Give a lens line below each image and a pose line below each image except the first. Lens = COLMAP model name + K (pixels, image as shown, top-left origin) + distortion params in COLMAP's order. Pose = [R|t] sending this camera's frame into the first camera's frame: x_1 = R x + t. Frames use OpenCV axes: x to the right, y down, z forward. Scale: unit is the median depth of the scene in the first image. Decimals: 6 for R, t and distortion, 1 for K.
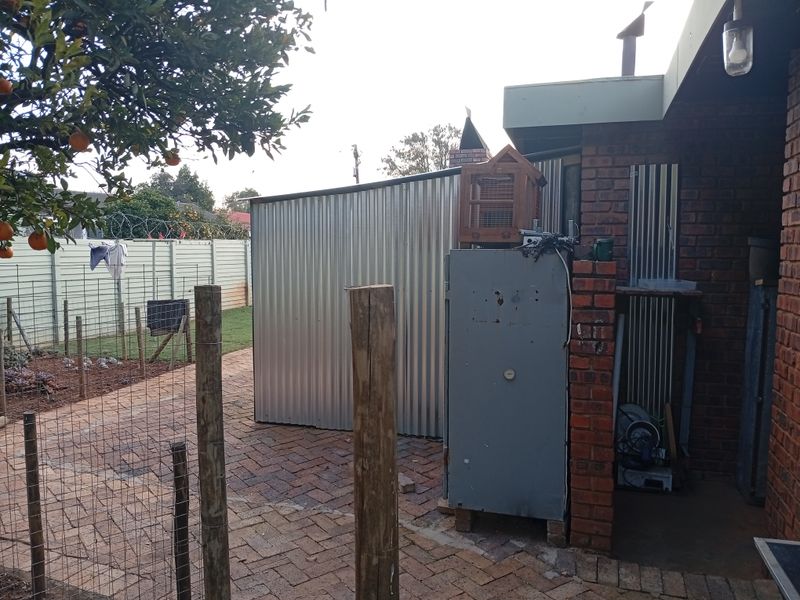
lens RADIAL K [[629.8, 0, 399.5], [0, 629.8, 300.2], [0, 0, 1]] dist [-0.003983, -0.001498]
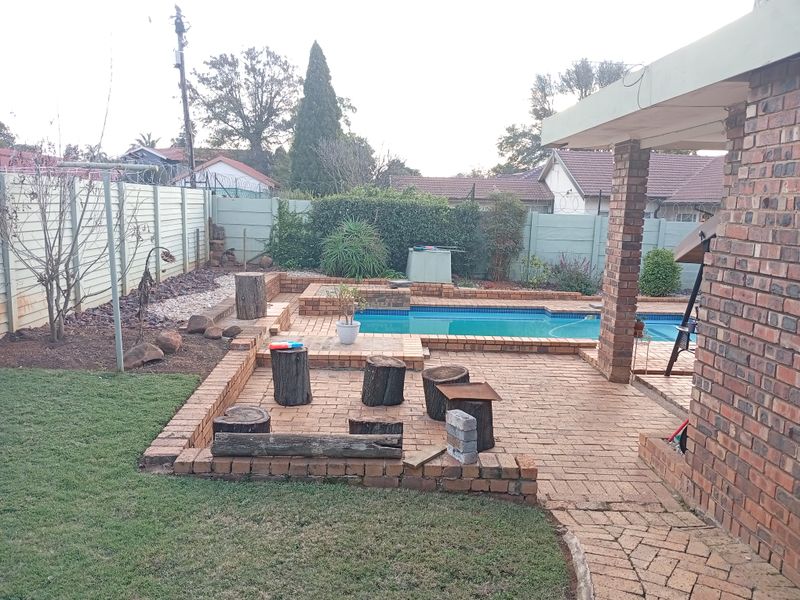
lens RADIAL K [[629.8, 0, 399.0], [0, 629.8, 299.9], [0, 0, 1]] dist [-0.003983, -0.001498]
pose [[0.946439, -0.019210, 0.322312, -0.027039], [-0.003595, 0.997540, 0.070010, -0.011919], [-0.322864, -0.067419, 0.944041, 0.155184]]
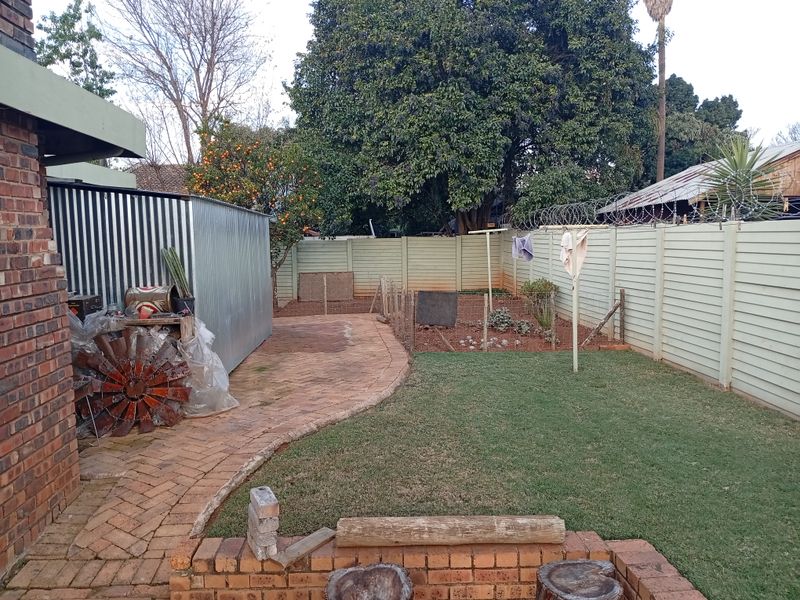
lens RADIAL K [[629.8, 0, 399.0], [0, 629.8, 299.8], [0, 0, 1]] dist [-0.003983, -0.001498]
pose [[-0.944199, 0.052180, -0.325217, 0.089531], [-0.005323, 0.984825, 0.173468, -0.044276], [0.329334, 0.165519, -0.929593, 0.549071]]
